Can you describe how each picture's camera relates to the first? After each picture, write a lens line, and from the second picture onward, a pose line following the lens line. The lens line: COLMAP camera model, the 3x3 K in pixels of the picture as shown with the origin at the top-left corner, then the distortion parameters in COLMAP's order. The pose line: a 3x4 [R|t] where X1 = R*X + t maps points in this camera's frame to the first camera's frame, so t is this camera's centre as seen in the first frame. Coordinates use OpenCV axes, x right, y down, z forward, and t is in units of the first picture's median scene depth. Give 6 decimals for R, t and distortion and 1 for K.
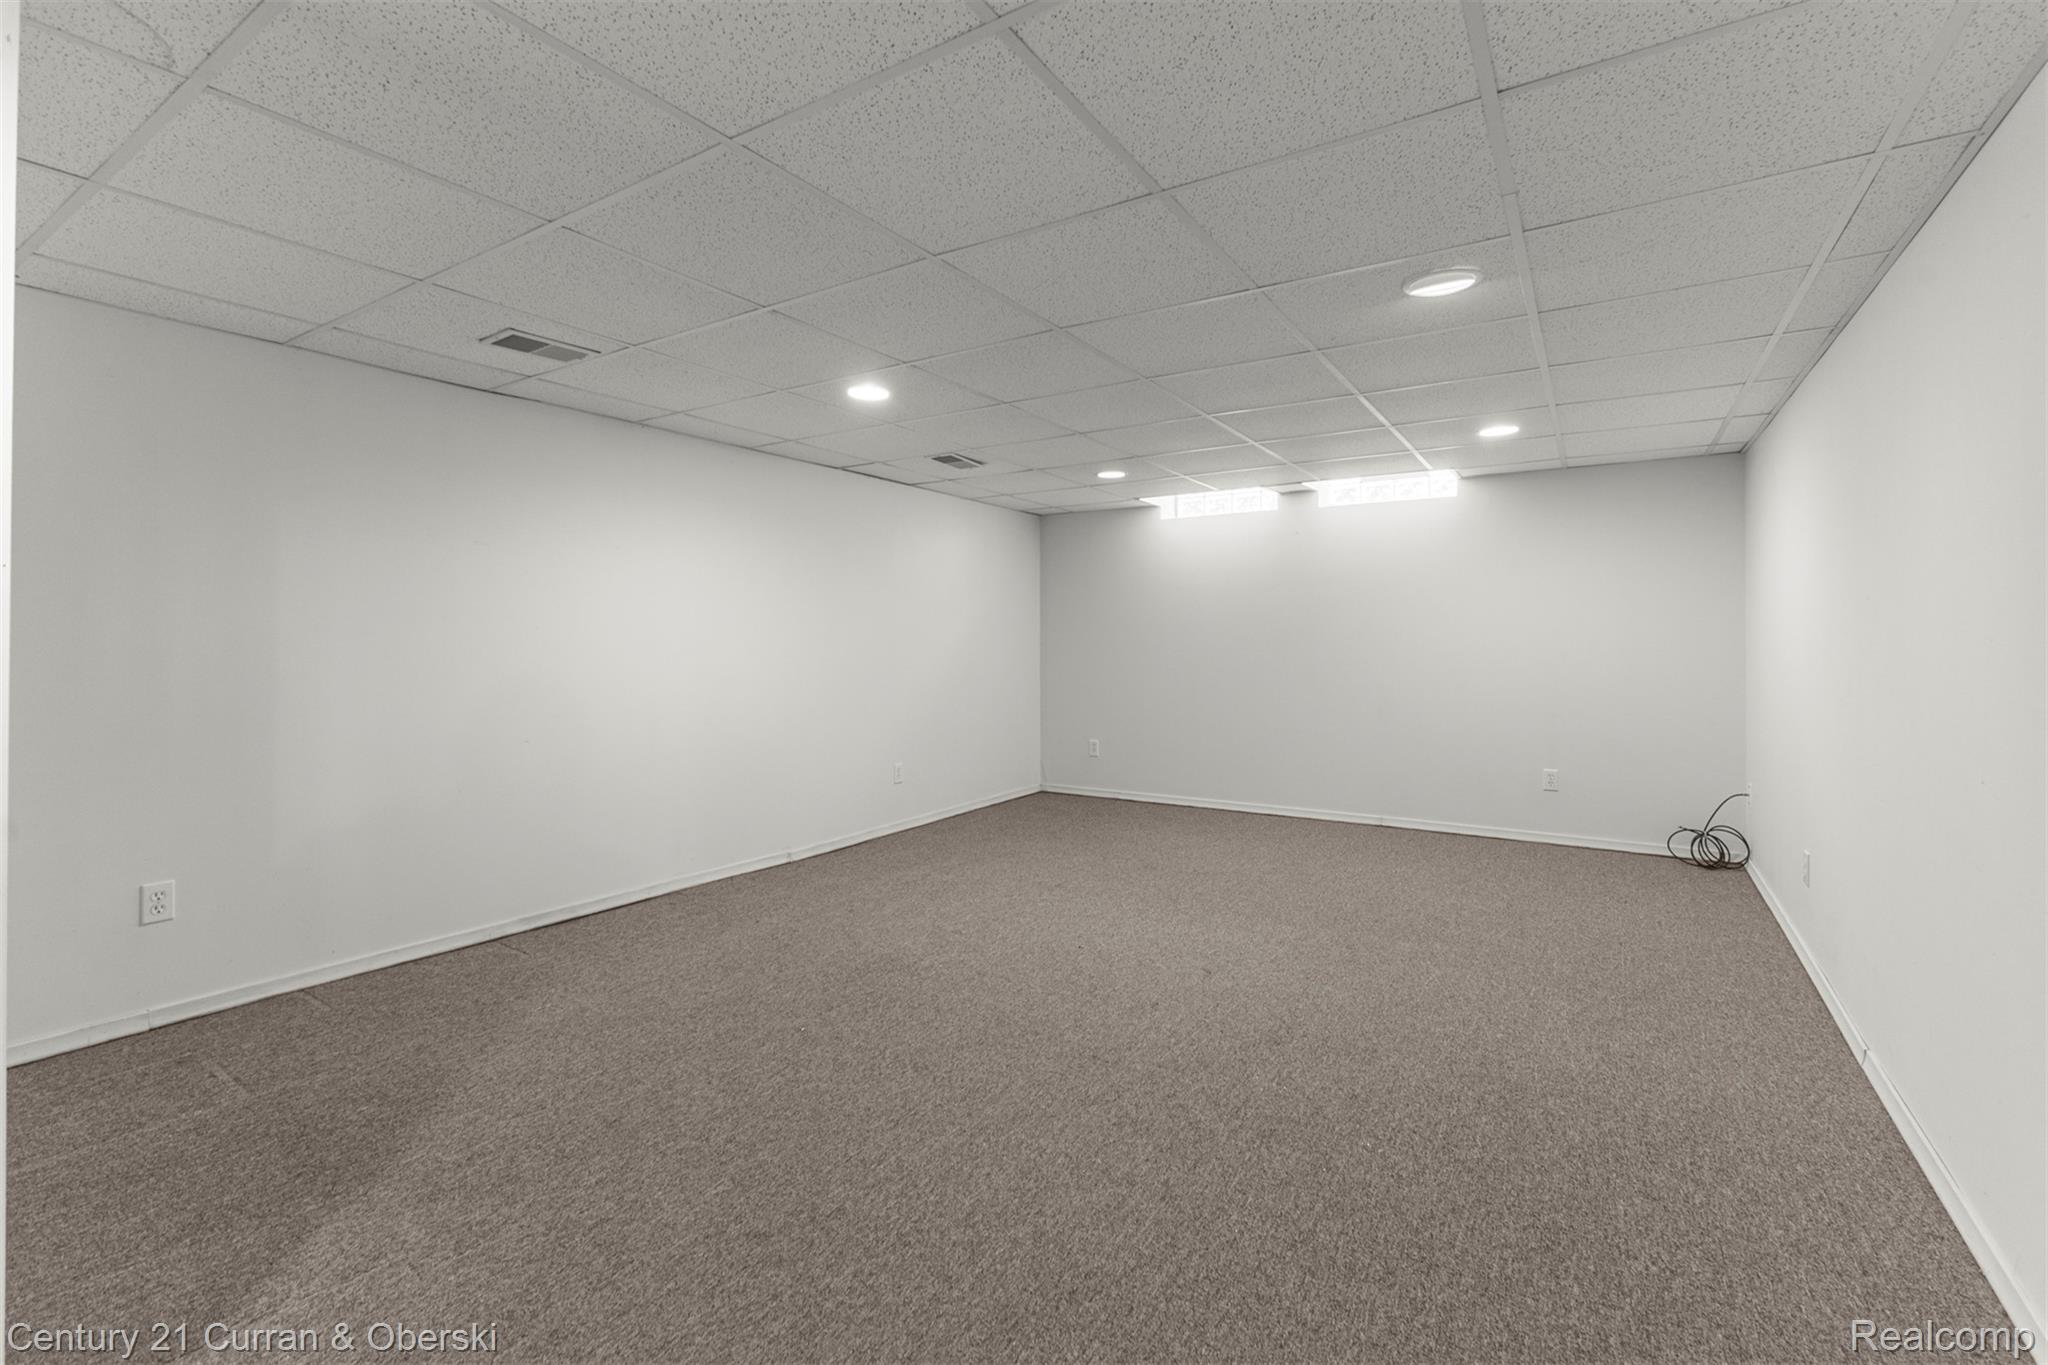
lens RADIAL K [[878.4, 0, 1023.5], [0, 878.4, 667.0], [0, 0, 1]] dist [0.006586, -0.000434]
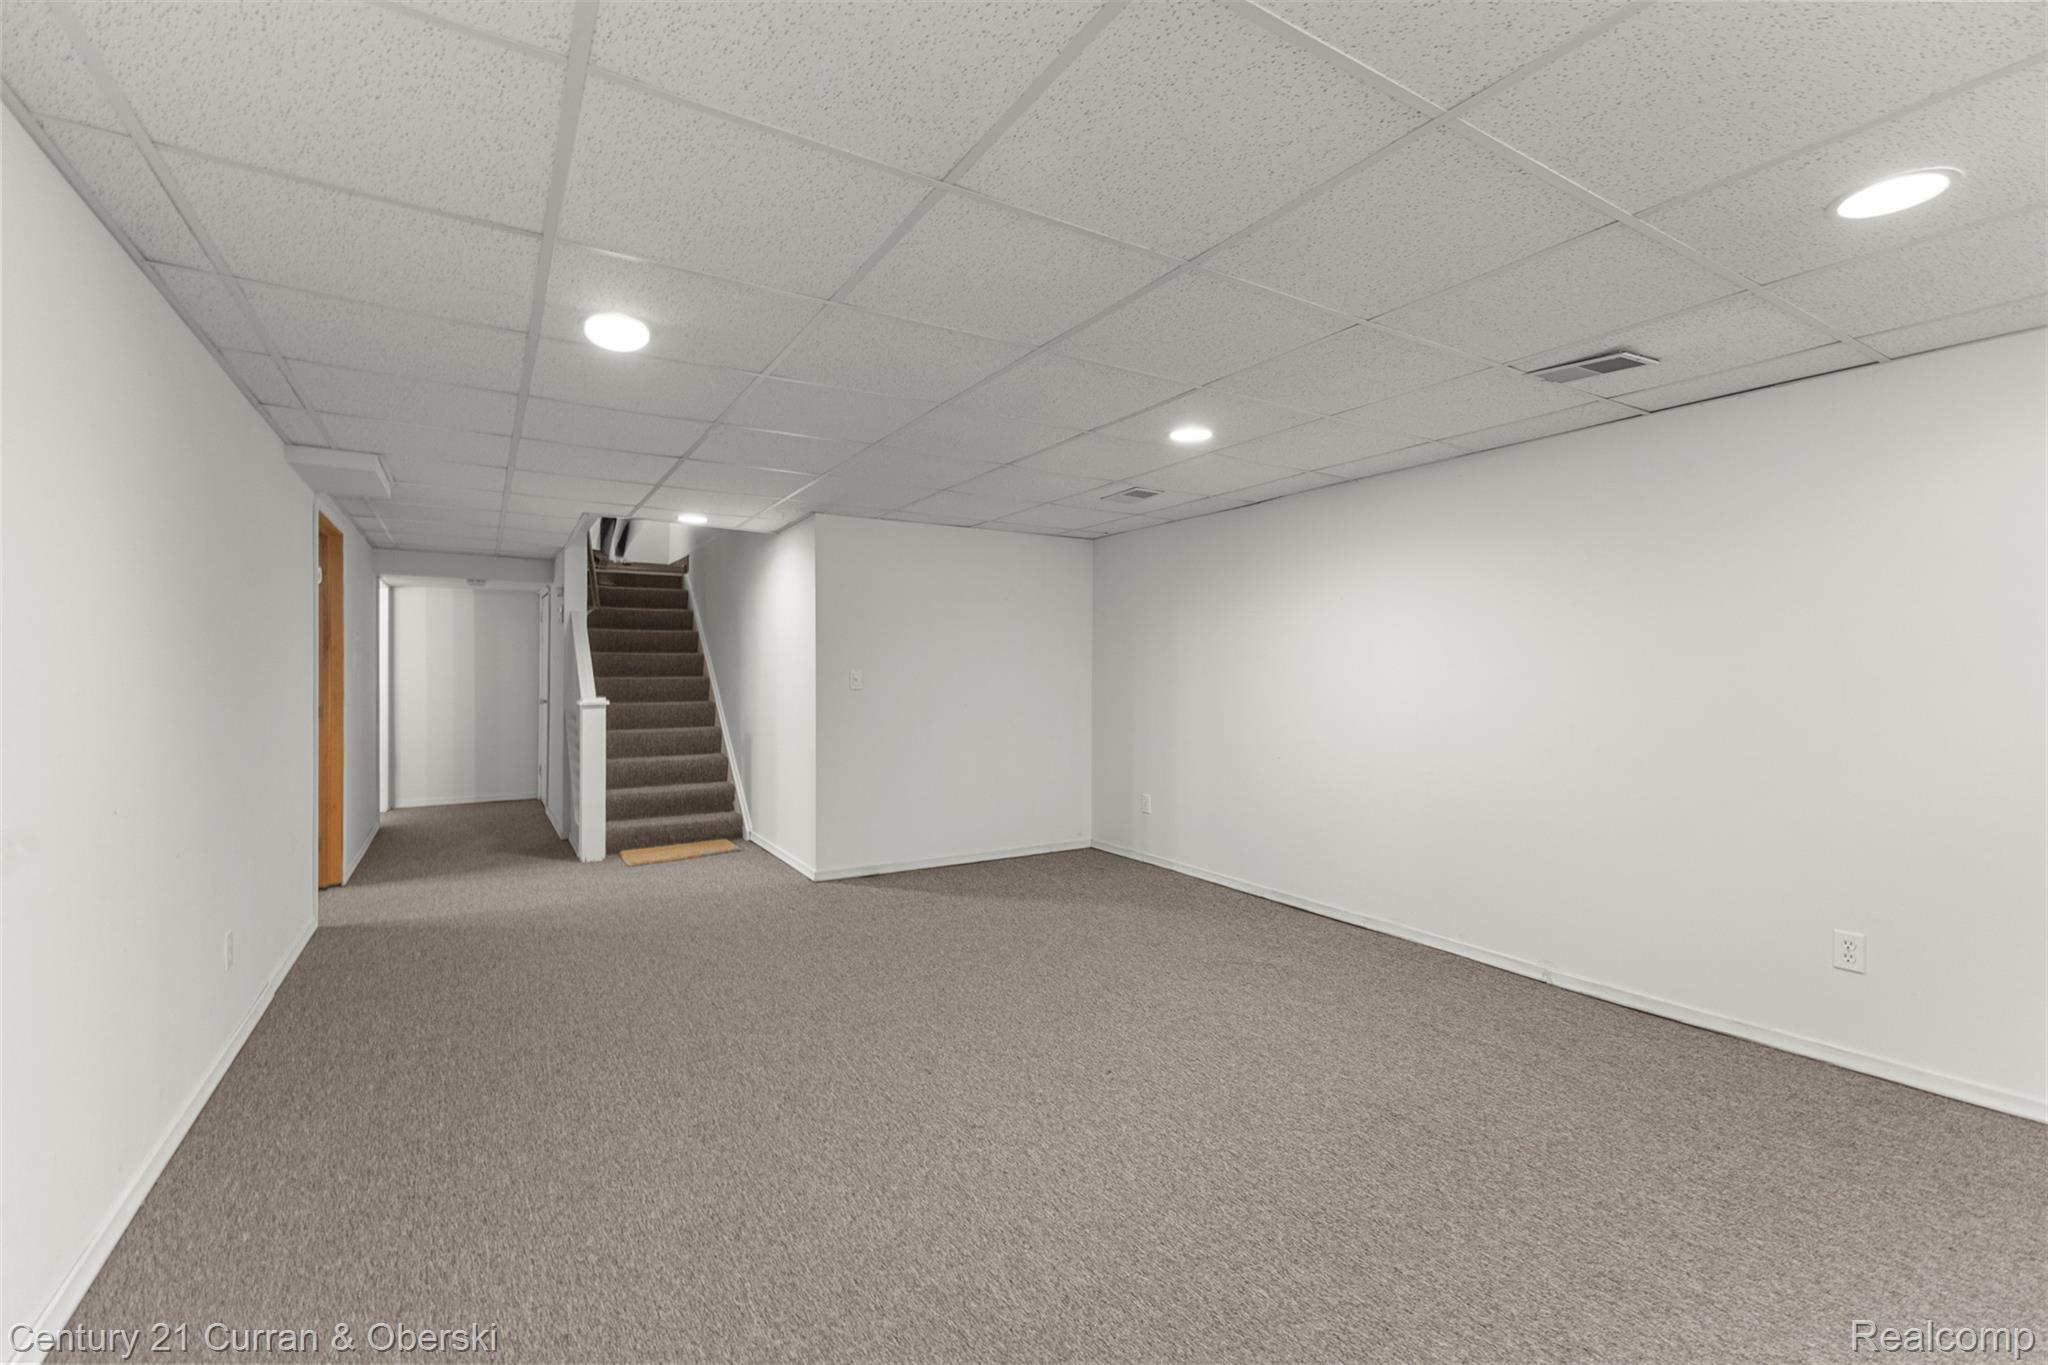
lens RADIAL K [[878.4, 0, 1023.5], [0, 878.4, 667.0], [0, 0, 1]] dist [0.006586, -0.000434]
pose [[-0.422164, -0.009363, -0.906471, 0.907487], [-0.030136, 0.999539, 0.003710, -0.048964], [0.906018, 0.028884, -0.422252, 1.396252]]
